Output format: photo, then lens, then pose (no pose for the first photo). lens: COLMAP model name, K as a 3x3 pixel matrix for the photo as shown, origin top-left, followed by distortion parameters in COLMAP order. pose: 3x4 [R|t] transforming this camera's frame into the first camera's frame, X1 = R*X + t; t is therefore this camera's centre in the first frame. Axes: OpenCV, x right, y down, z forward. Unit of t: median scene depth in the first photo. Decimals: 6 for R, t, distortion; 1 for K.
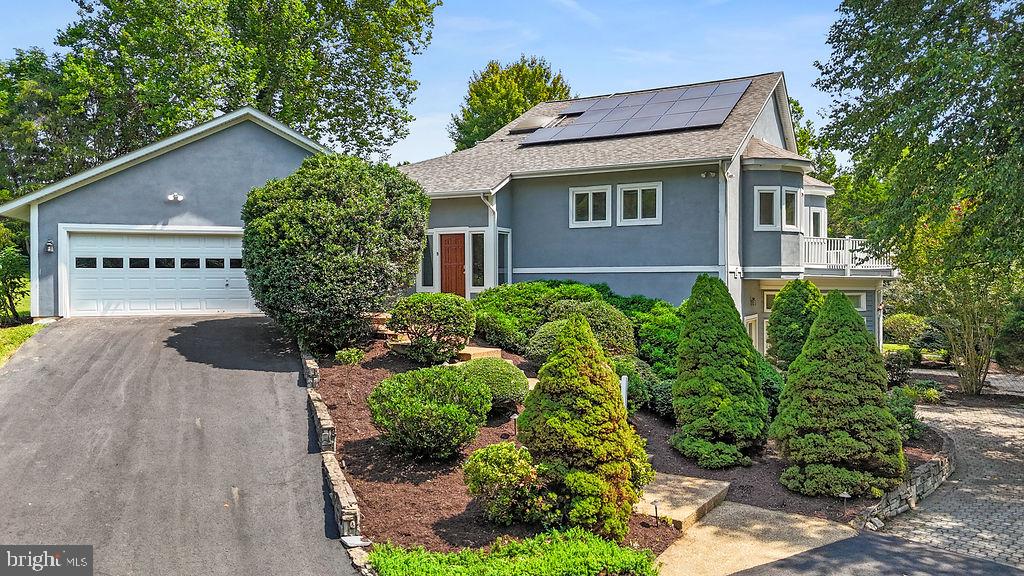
lens RADIAL K [[754.8, 0, 518.6], [0, 754.8, 283.4], [0, 0, 1]] dist [0.066273, -0.064120]
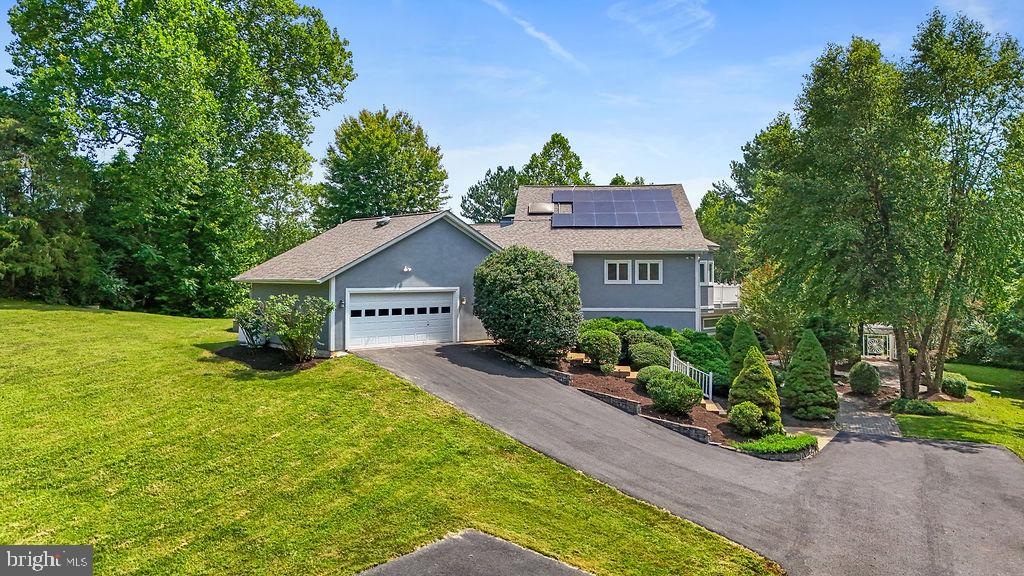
lens RADIAL K [[754.8, 0, 516.4], [0, 754.8, 278.1], [0, 0, 1]] dist [0.066273, -0.064120]
pose [[0.914513, 0.002562, 0.404549, -0.866160], [-0.001564, 0.999995, -0.002796, -0.091011], [-0.404554, 0.001924, 0.914512, -0.479141]]
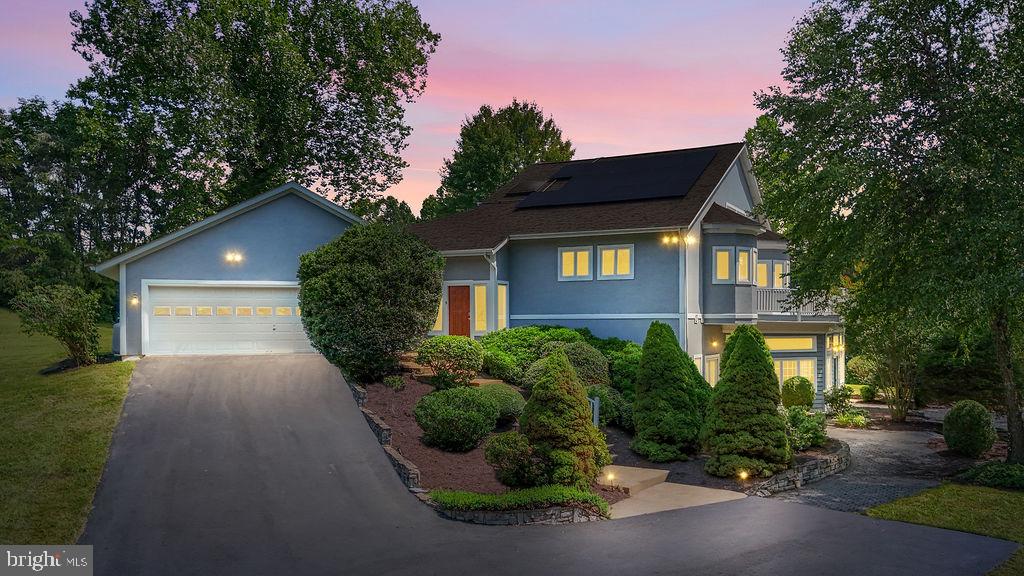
lens RADIAL K [[850.1, 0, 516.3], [0, 850.1, 329.4], [0, 0, 1]] dist [0.072866, -0.025716]
pose [[0.999944, -0.000192, 0.010614, -0.013525], [0.000163, 0.999996, 0.002775, -0.001415], [-0.010615, -0.002773, 0.999940, -0.376069]]
